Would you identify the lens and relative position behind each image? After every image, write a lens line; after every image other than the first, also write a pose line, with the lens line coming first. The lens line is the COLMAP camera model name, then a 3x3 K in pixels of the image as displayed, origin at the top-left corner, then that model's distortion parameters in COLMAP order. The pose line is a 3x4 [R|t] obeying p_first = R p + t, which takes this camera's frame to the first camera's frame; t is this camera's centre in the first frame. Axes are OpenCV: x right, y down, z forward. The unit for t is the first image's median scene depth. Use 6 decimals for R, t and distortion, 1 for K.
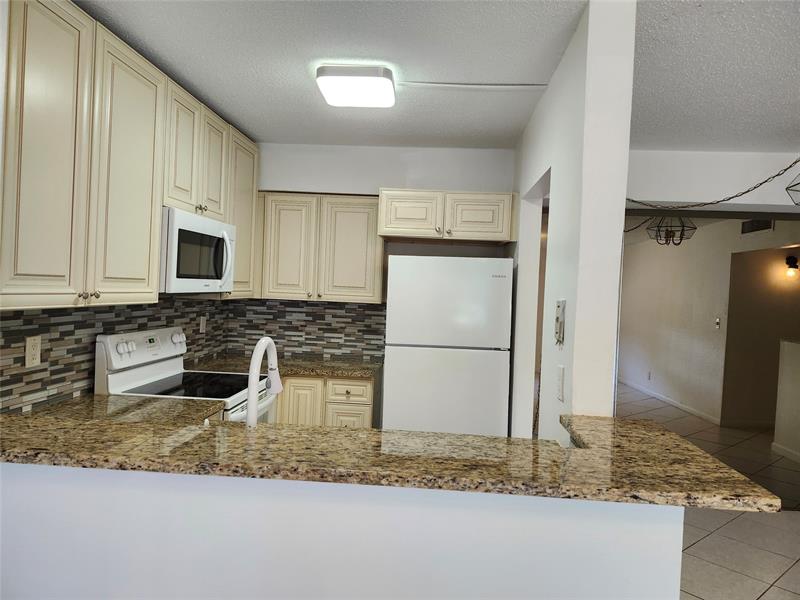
lens RADIAL K [[558.5, 0, 399.9], [0, 558.5, 298.0], [0, 0, 1]] dist [0.098632, -0.136200]
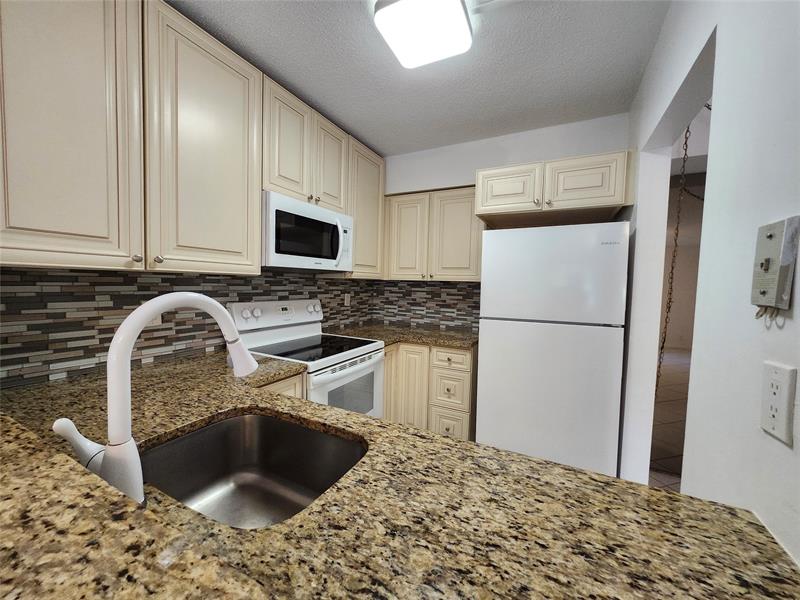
lens RADIAL K [[318.6, 0, 394.8], [0, 318.6, 299.2], [0, 0, 1]] dist [0.000057, 0.000104]
pose [[0.918243, 0.000513, -0.396016, 0.065650], [0.006800, 0.999831, 0.017063, 0.039611], [0.395958, -0.018360, 0.918085, 0.412940]]
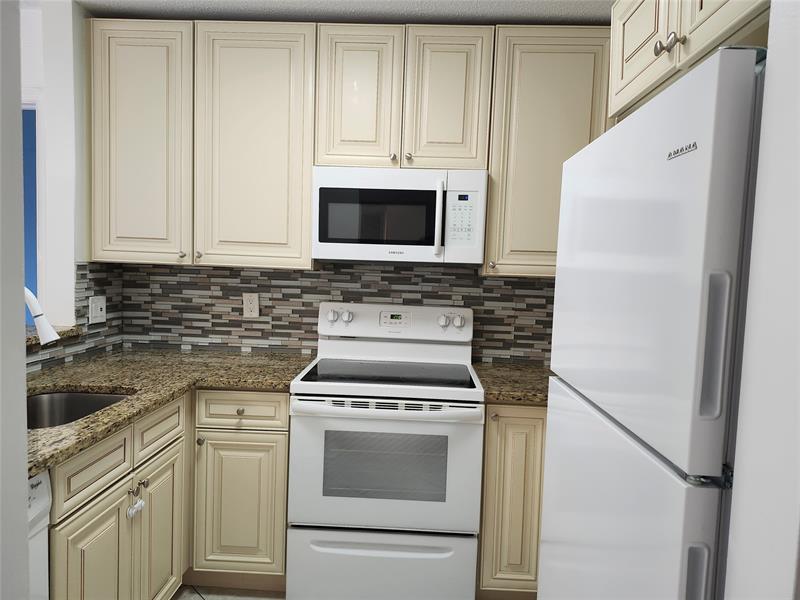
lens RADIAL K [[558.5, 0, 399.9], [0, 558.5, 298.0], [0, 0, 1]] dist [0.098632, -0.136200]
pose [[0.032393, 0.023497, -0.999199, 0.429280], [-0.052844, 0.998366, 0.021764, 0.023518], [0.998077, 0.052097, 0.033582, 0.908086]]
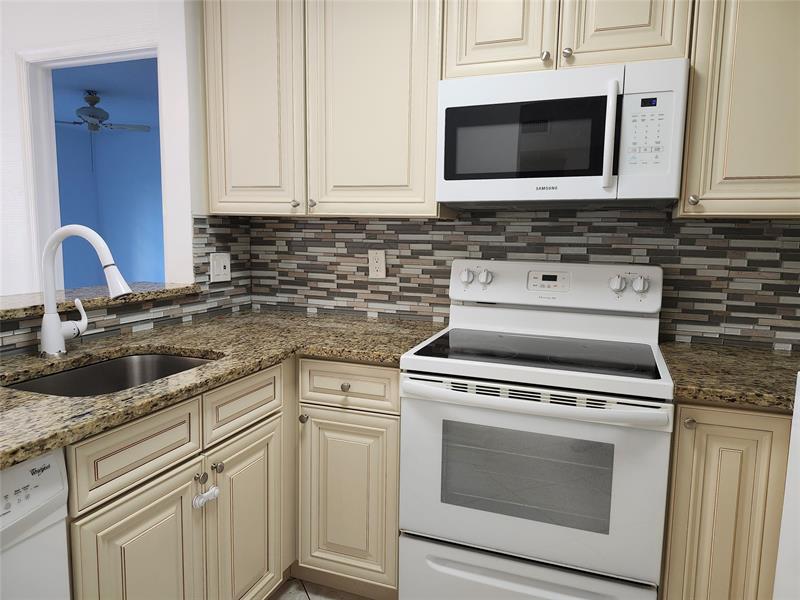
lens RADIAL K [[558.5, 0, 399.9], [0, 558.5, 298.0], [0, 0, 1]] dist [0.098632, -0.136200]
pose [[-0.284839, 0.070048, -0.956013, 0.258714], [-0.045723, 0.995198, 0.086542, 0.045344], [0.957484, 0.068362, -0.280268, 0.949509]]
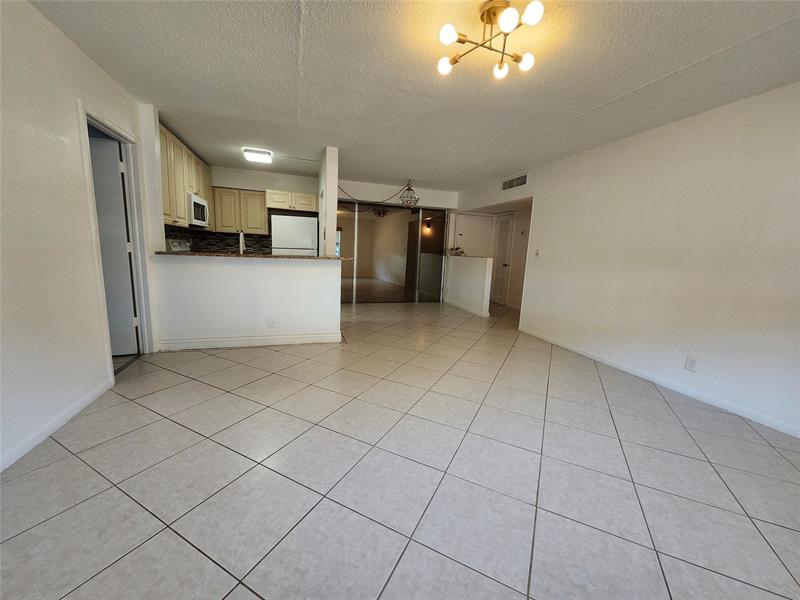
lens RADIAL K [[313.5, 0, 400.0], [0, 313.5, 300.0], [0, 0, 1]] dist [0.000018, 0.000017]
pose [[0.925994, -0.060918, 0.372591, -0.035473], [0.001992, 0.987671, 0.156531, 0.100665], [-0.377533, -0.144204, 0.914699, -0.742215]]
